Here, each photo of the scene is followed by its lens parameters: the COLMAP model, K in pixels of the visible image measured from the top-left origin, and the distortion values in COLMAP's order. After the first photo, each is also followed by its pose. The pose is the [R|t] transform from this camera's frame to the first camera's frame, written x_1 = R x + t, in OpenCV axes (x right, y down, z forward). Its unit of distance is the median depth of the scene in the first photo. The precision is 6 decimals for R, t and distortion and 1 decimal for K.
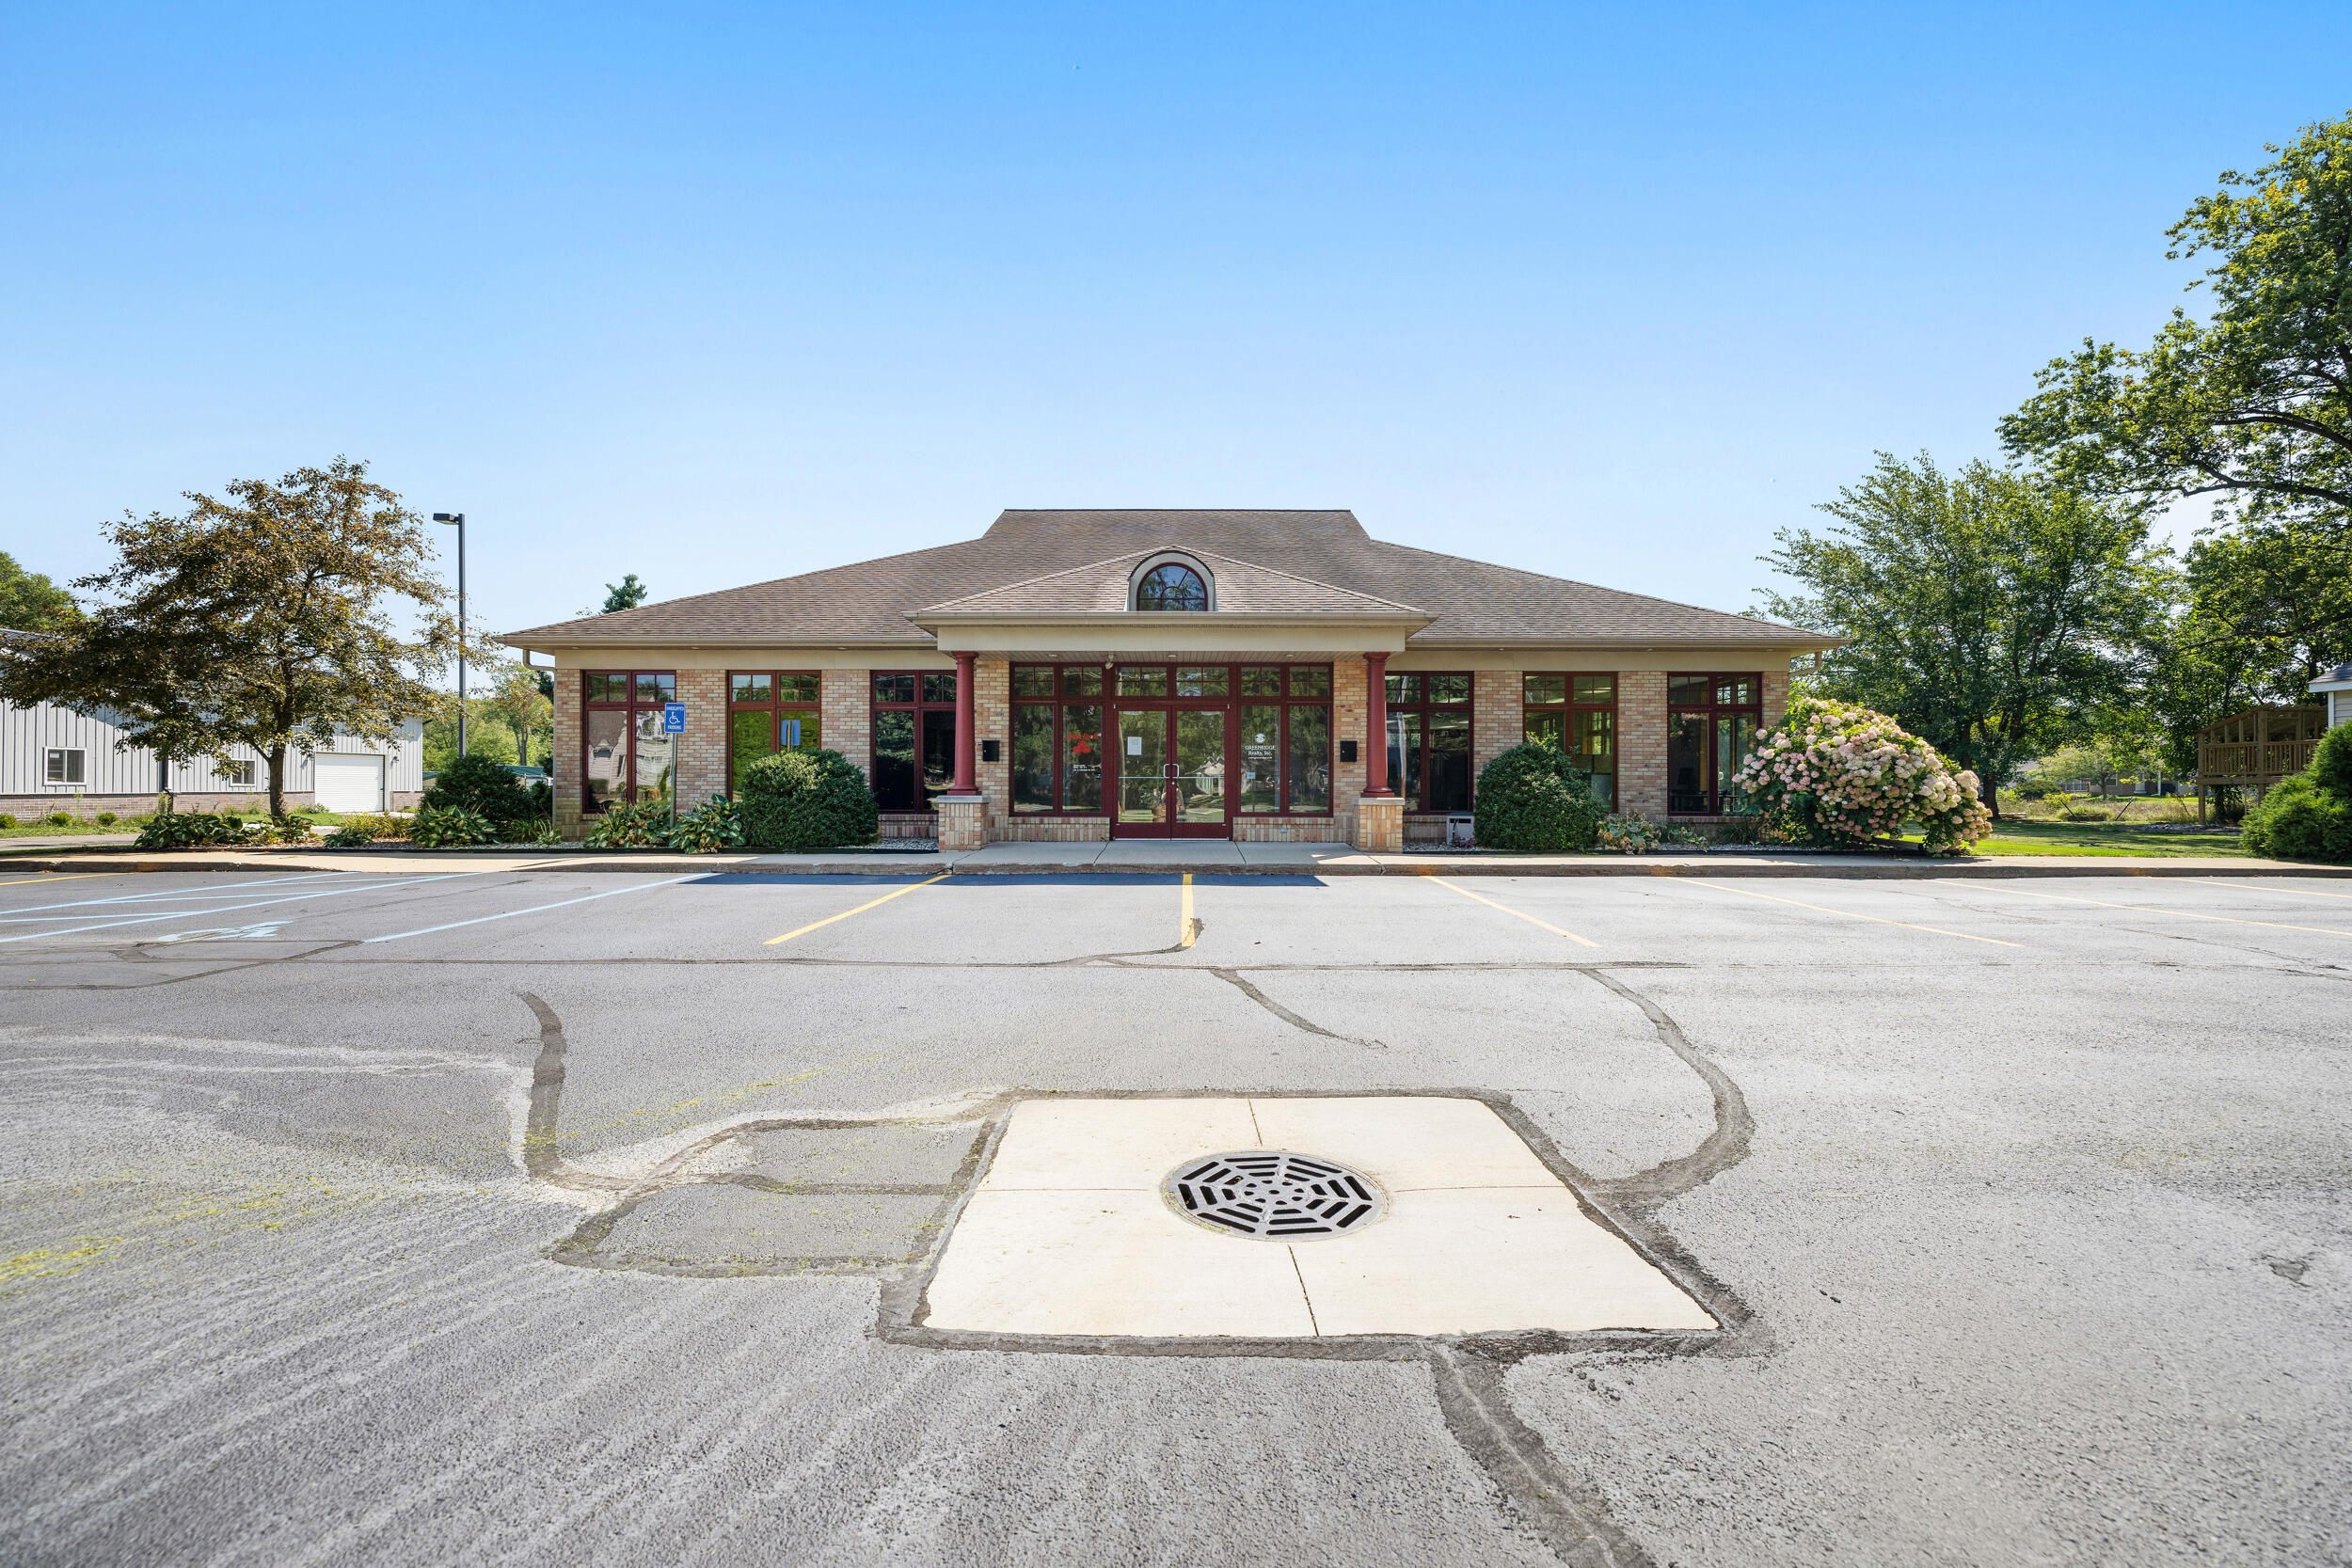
lens RADIAL K [[999.9, 0, 1181.9], [0, 999.9, 781.1], [0, 0, 1]] dist [-0.000010, 0.000642]
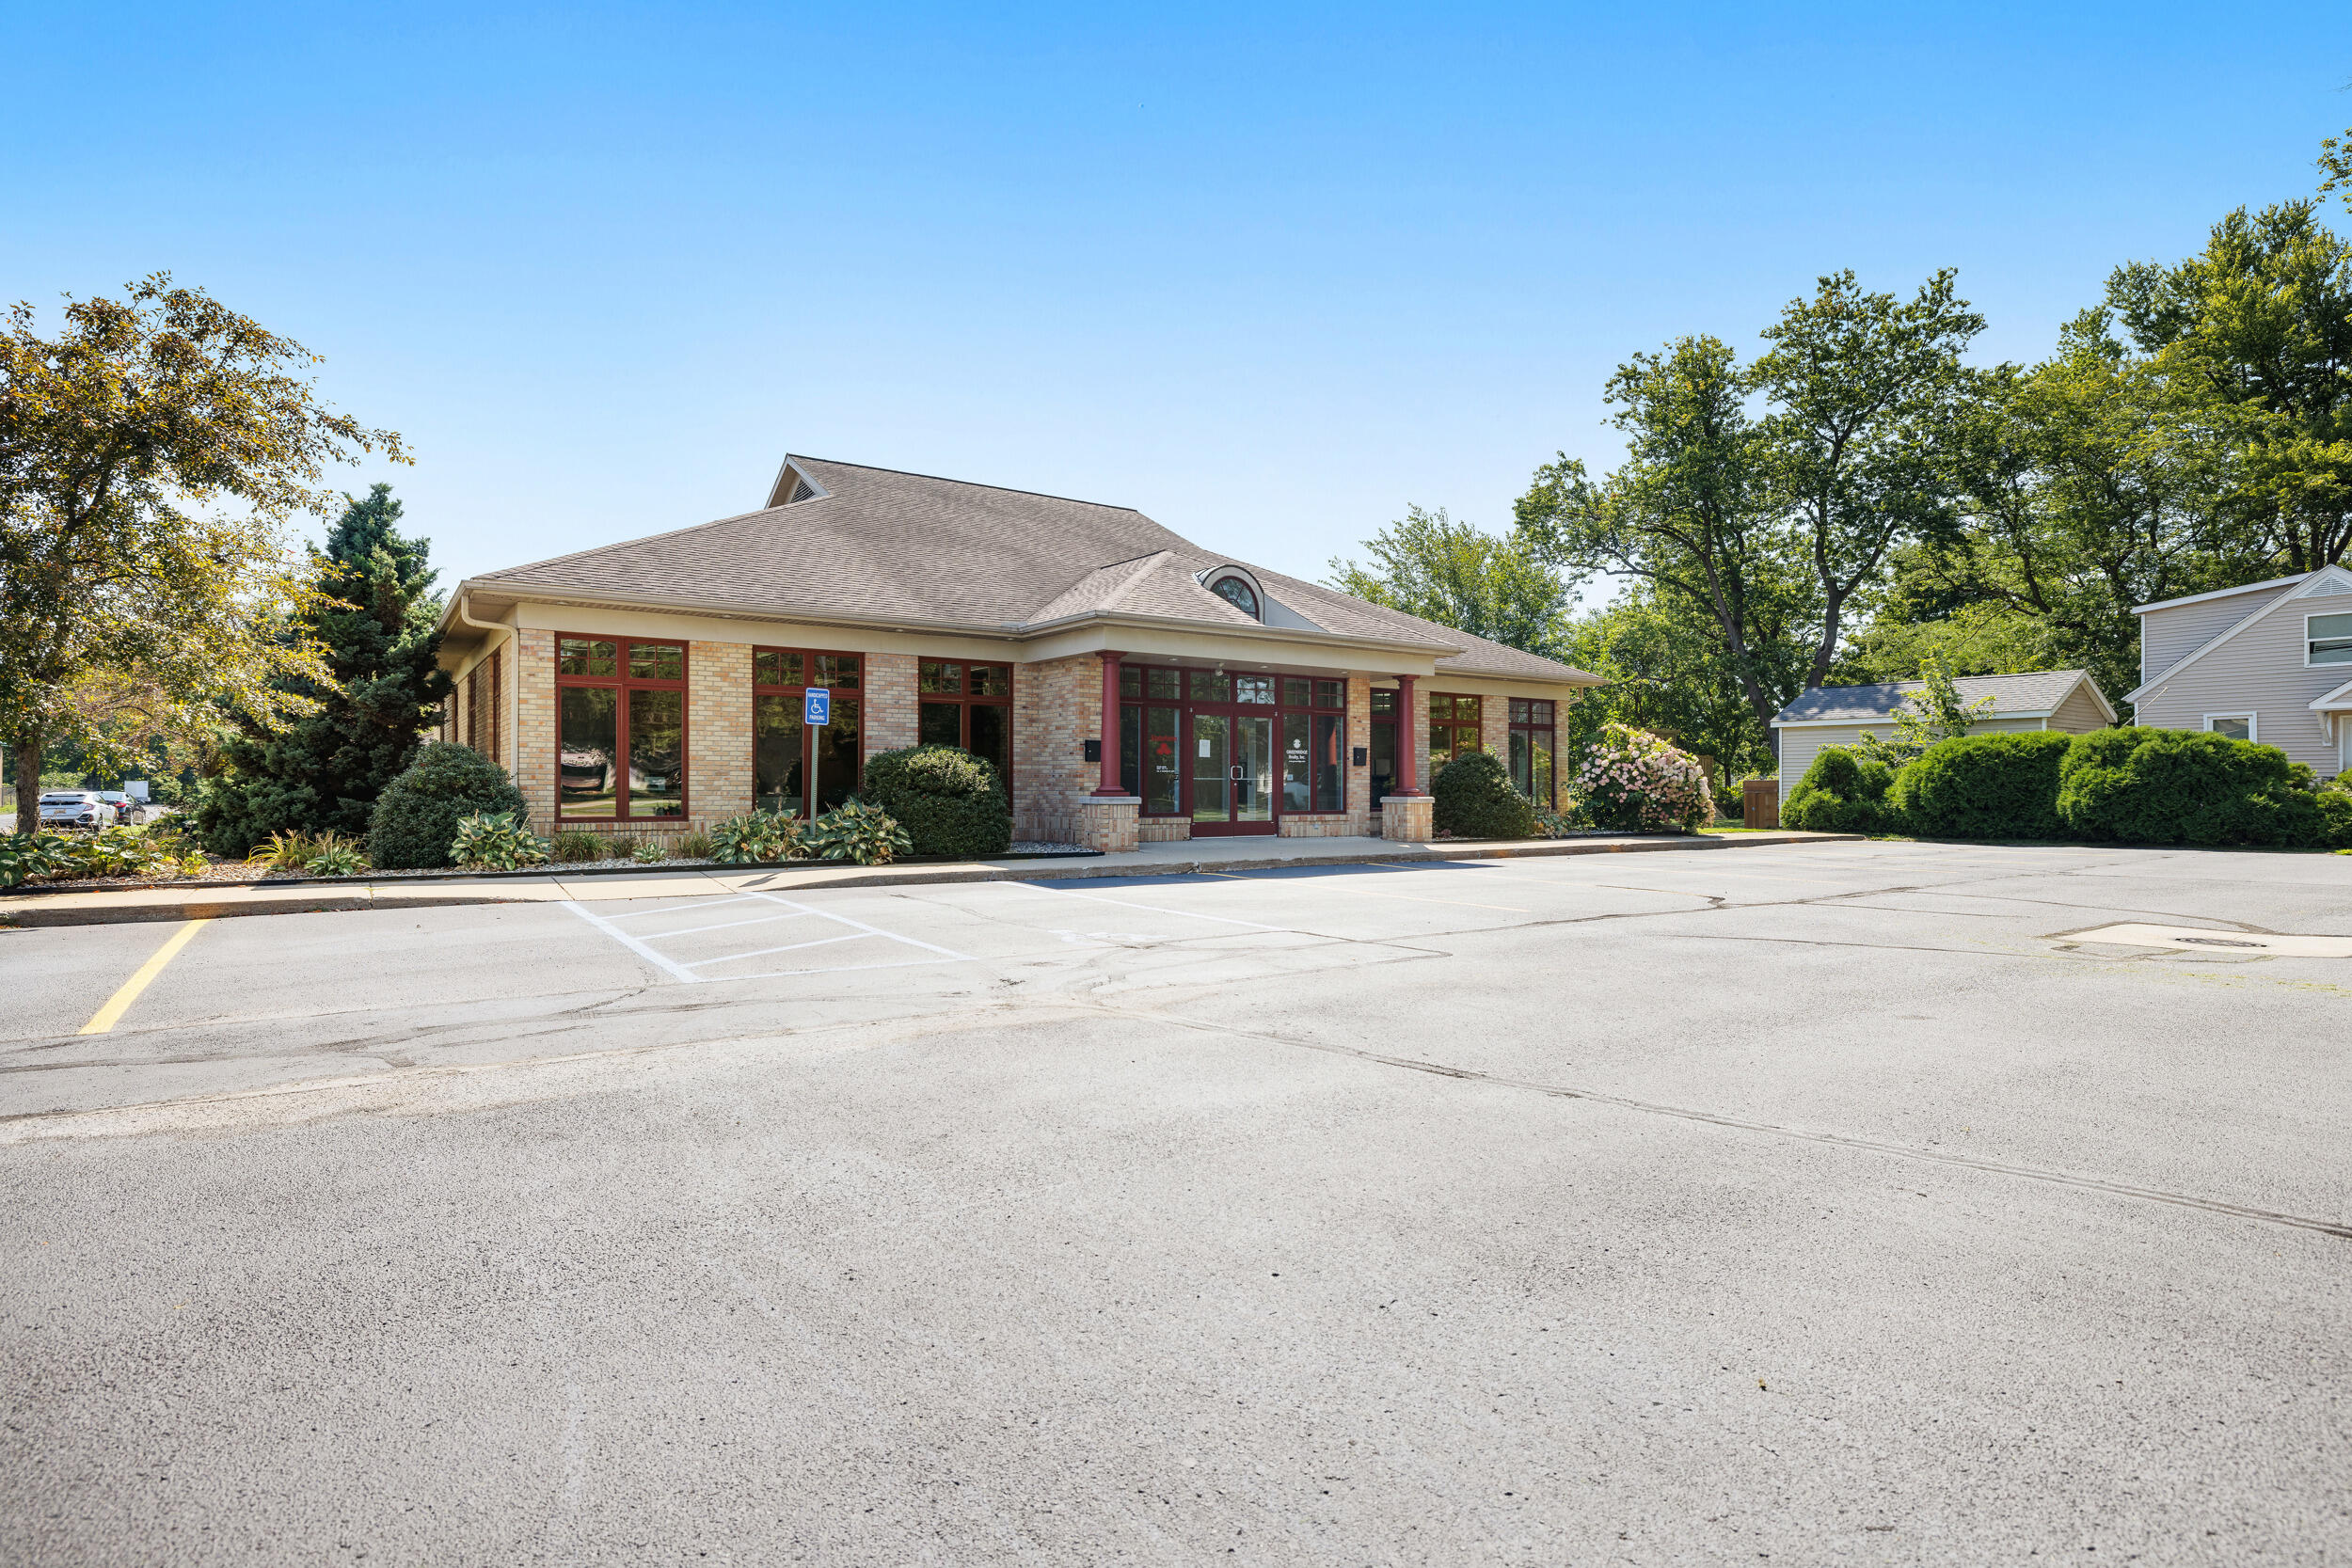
lens RADIAL K [[1193.7, 0, 1183.1], [0, 1193.7, 779.5], [0, 0, 1]] dist [-0.004252, 0.005650]
pose [[0.816822, 0.003700, 0.576877, -0.787809], [-0.004058, 0.999992, -0.000668, -0.001738], [-0.576875, -0.001796, 0.816830, -0.003081]]
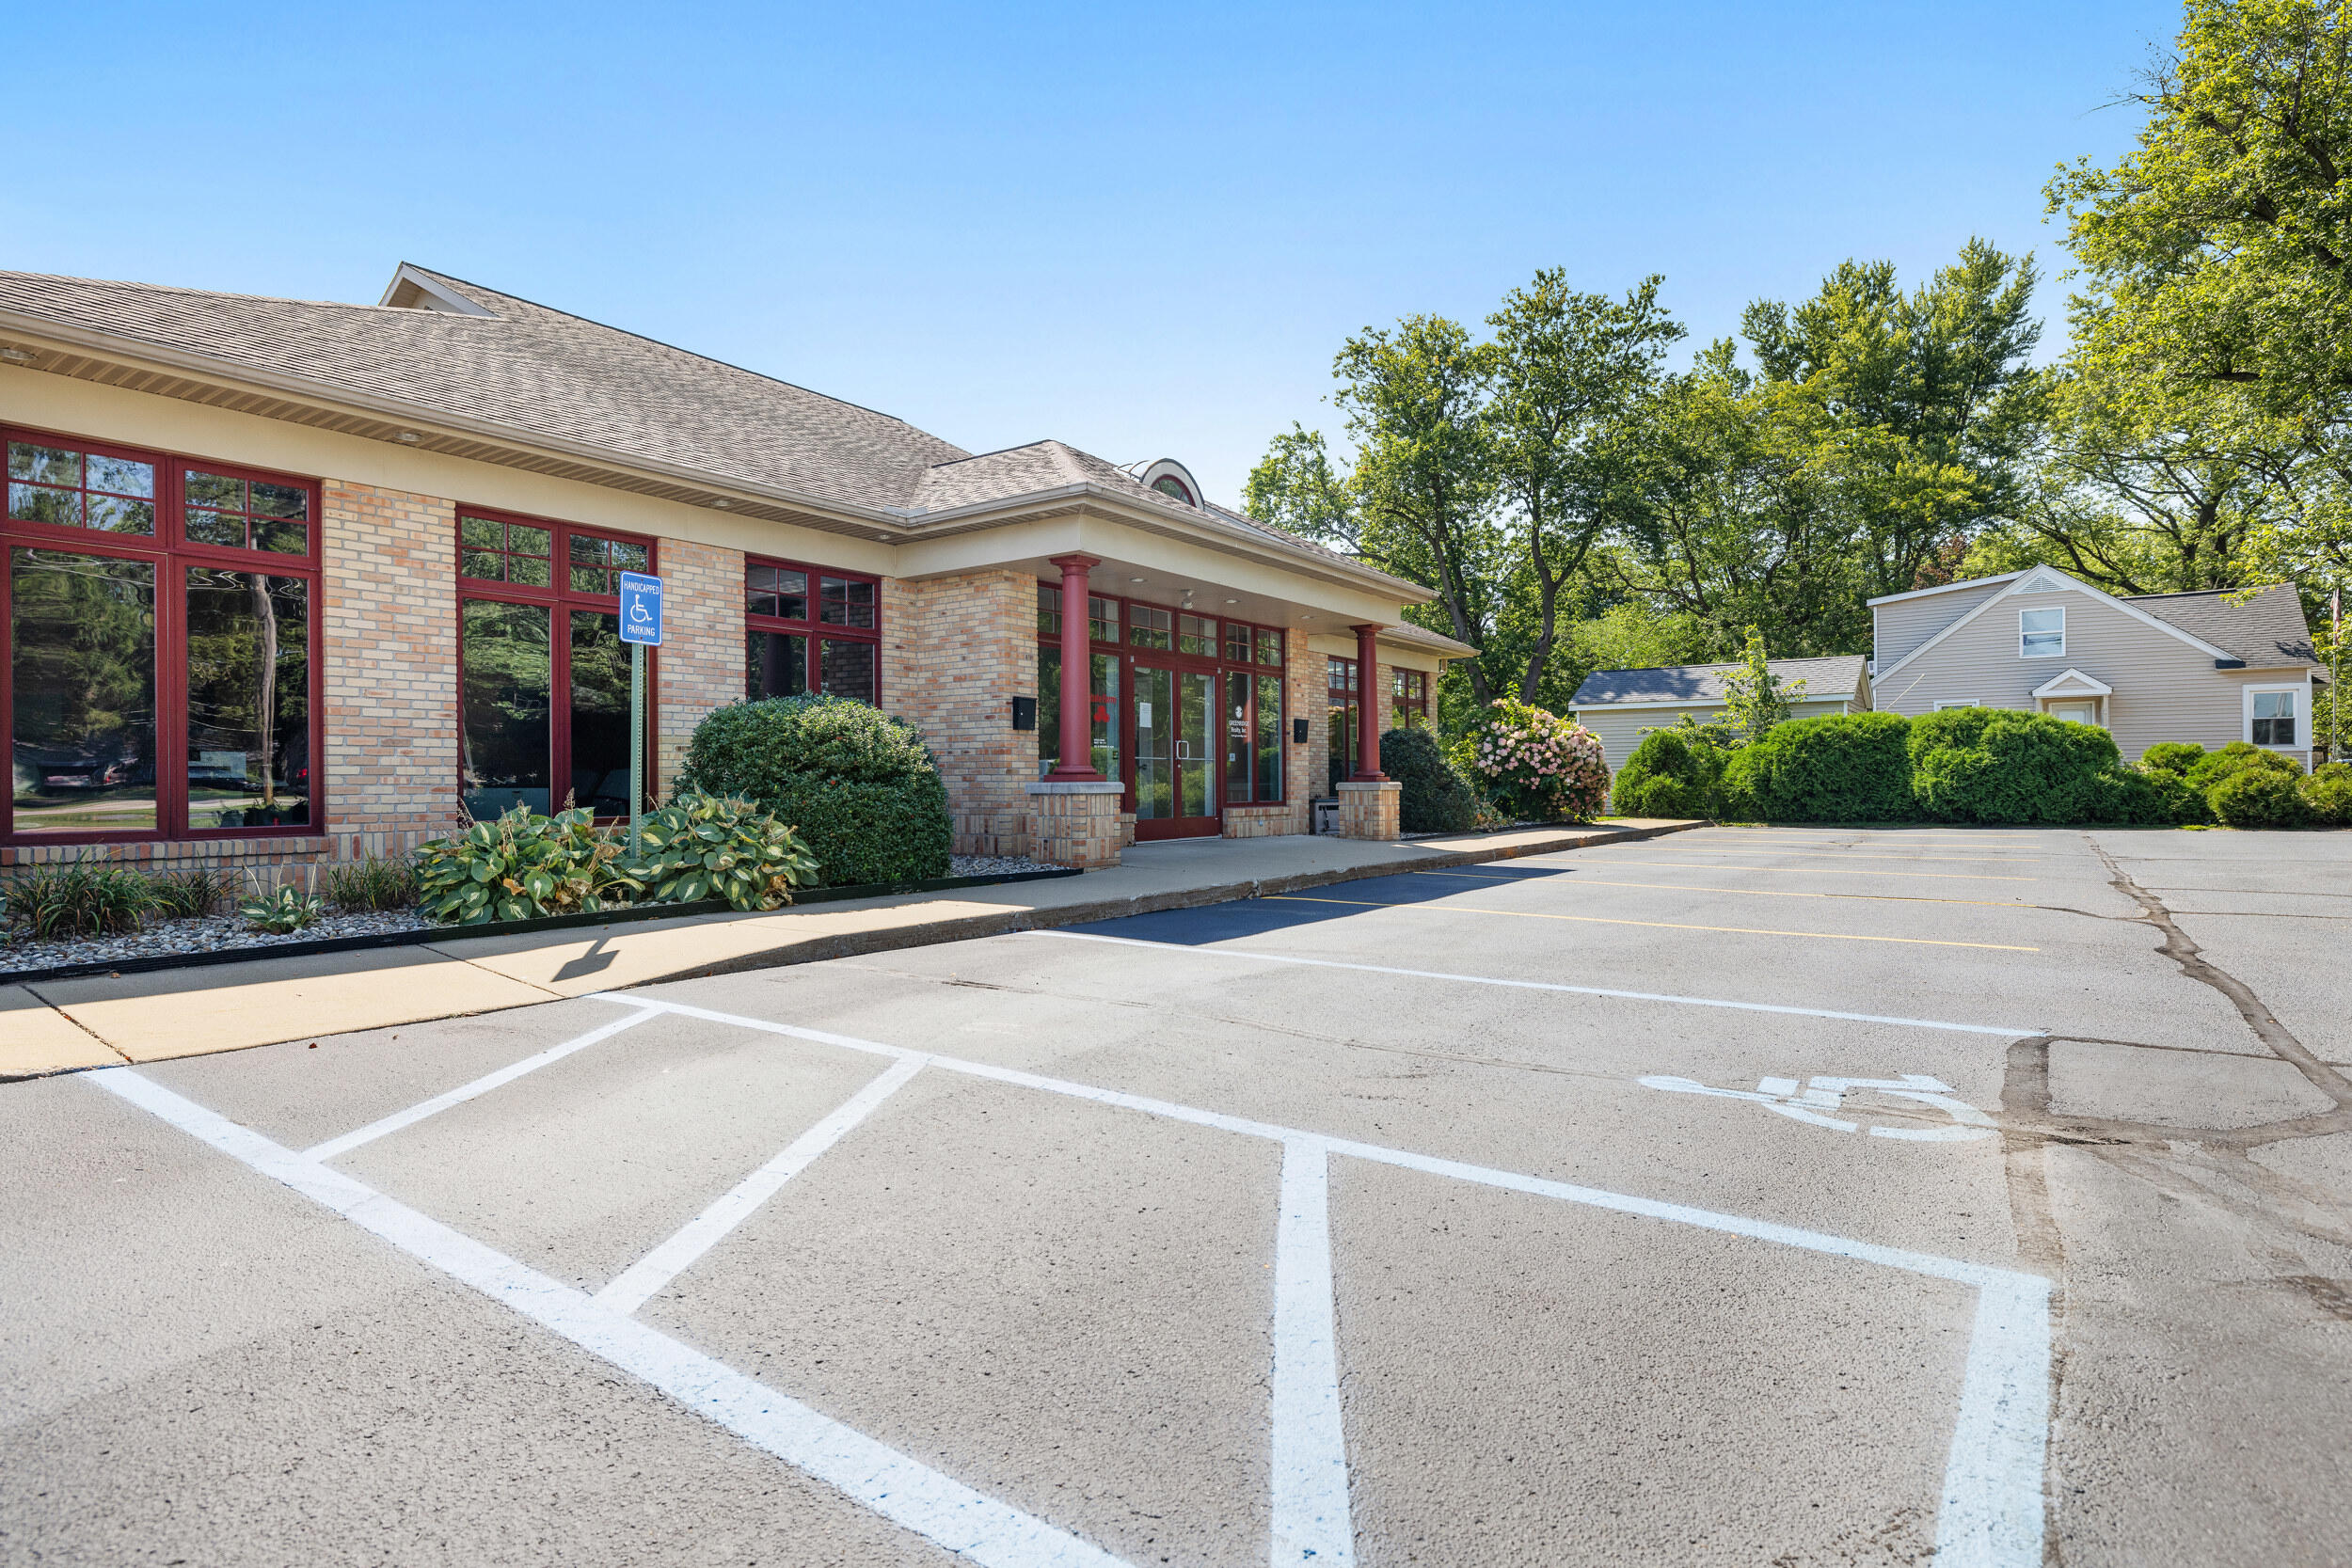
lens RADIAL K [[1193.7, 0, 1183.1], [0, 1193.7, 779.5], [0, 0, 1]] dist [-0.004252, 0.005650]
pose [[0.579063, -0.003140, 0.815276, -0.750455], [0.003298, 0.999993, 0.001508, 0.011152], [-0.815276, 0.001815, 0.579070, 0.473110]]
